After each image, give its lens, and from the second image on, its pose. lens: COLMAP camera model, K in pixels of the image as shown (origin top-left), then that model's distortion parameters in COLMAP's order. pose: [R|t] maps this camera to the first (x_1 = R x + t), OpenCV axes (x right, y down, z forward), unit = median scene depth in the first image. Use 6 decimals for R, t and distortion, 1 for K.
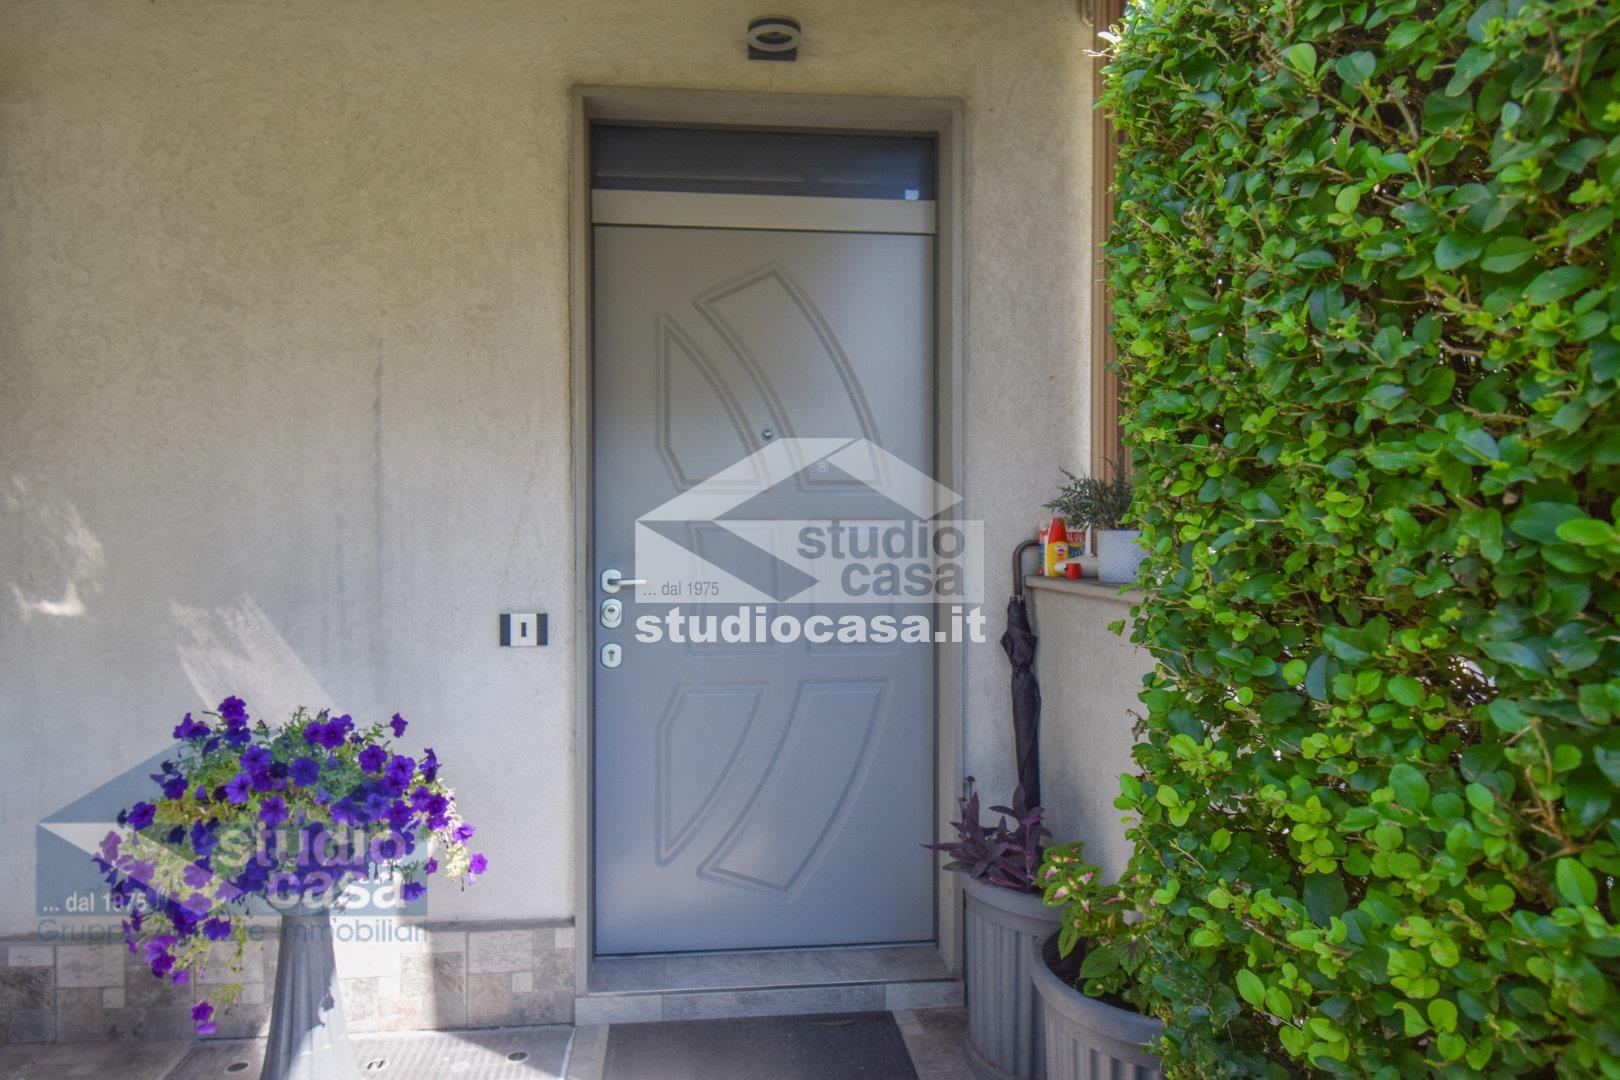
lens RADIAL K [[1045.3, 0, 810.0], [0, 1045.3, 540.0], [0, 0, 1]] dist [0.015682, -0.030520]
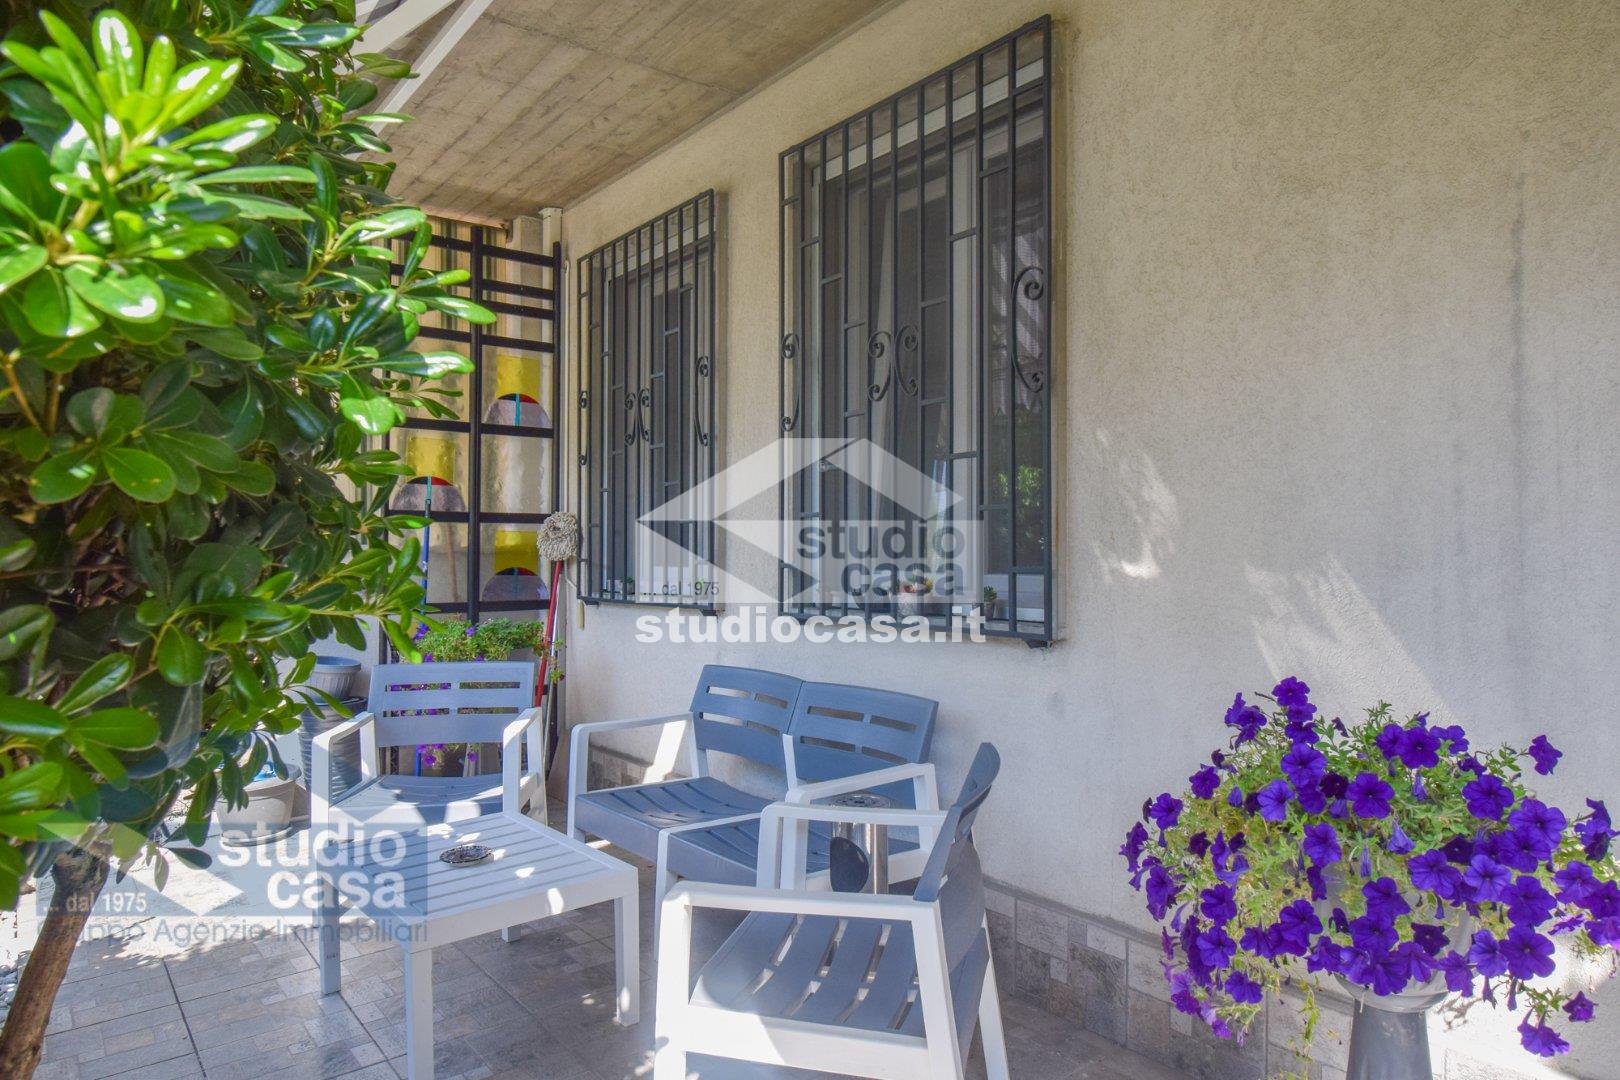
lens RADIAL K [[1045.3, 0, 810.0], [0, 1045.3, 540.0], [0, 0, 1]] dist [0.015682, -0.030520]
pose [[0.518864, -0.010670, -0.854790, -0.080193], [-0.011252, 0.999750, -0.019310, 0.060754], [0.854783, 0.019637, 0.518614, 0.277934]]
